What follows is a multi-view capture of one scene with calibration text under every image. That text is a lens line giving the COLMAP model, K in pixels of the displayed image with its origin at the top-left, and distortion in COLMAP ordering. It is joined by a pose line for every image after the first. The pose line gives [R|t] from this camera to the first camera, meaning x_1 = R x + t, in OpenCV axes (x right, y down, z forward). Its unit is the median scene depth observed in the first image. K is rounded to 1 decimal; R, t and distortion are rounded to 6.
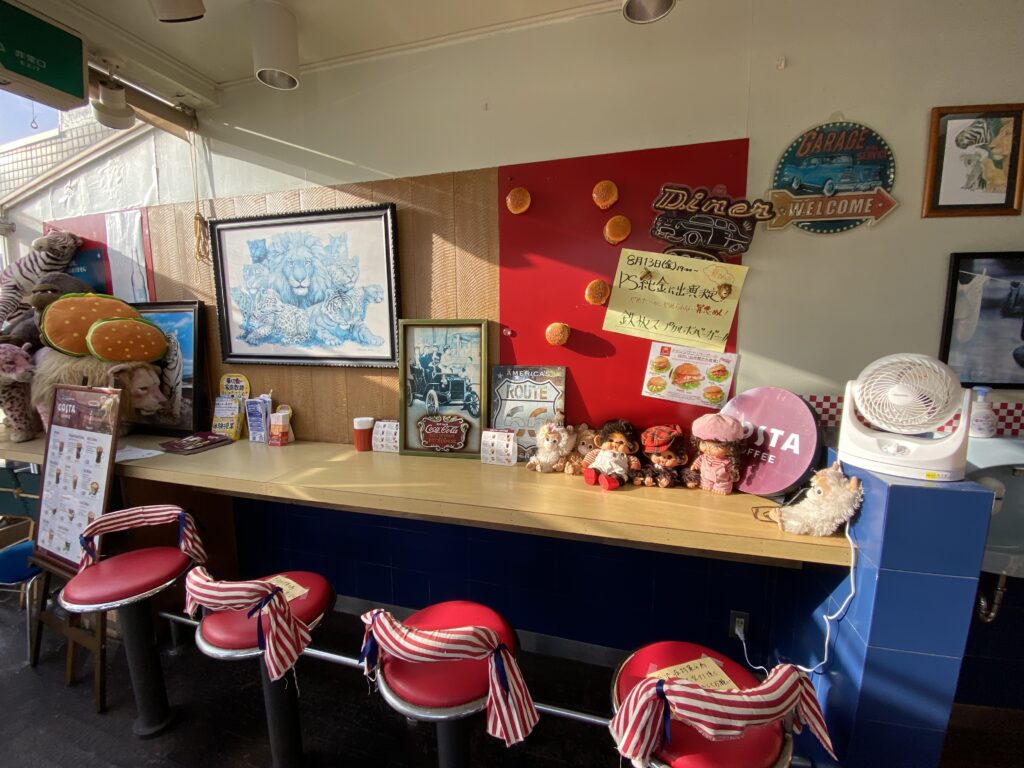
lens RADIAL K [[413.3, 0, 515.9], [0, 413.3, 385.7], [0, 0, 1]] dist [-0.028661, -0.002400]
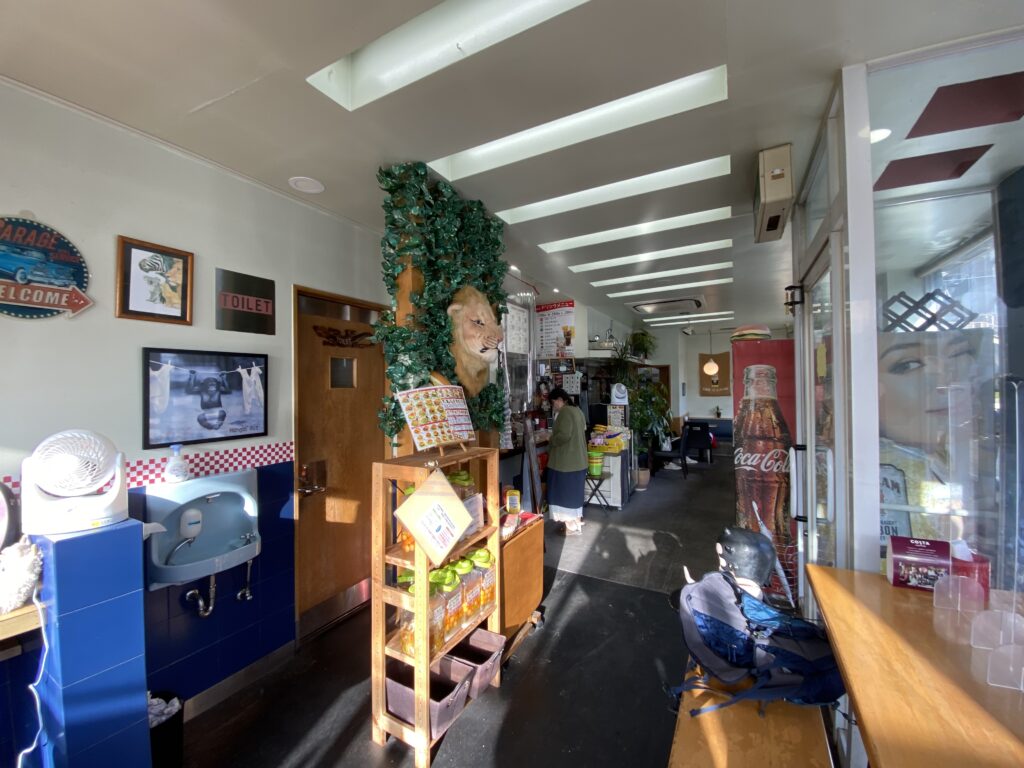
lens RADIAL K [[413.3, 0, 516.2], [0, 413.3, 381.9], [0, 0, 1]] dist [-0.028661, -0.002400]
pose [[0.208159, 0.015033, 0.977980, 0.049644], [0.143524, 0.988589, -0.045745, 0.019738], [-0.967507, 0.149886, 0.203626, -0.462983]]
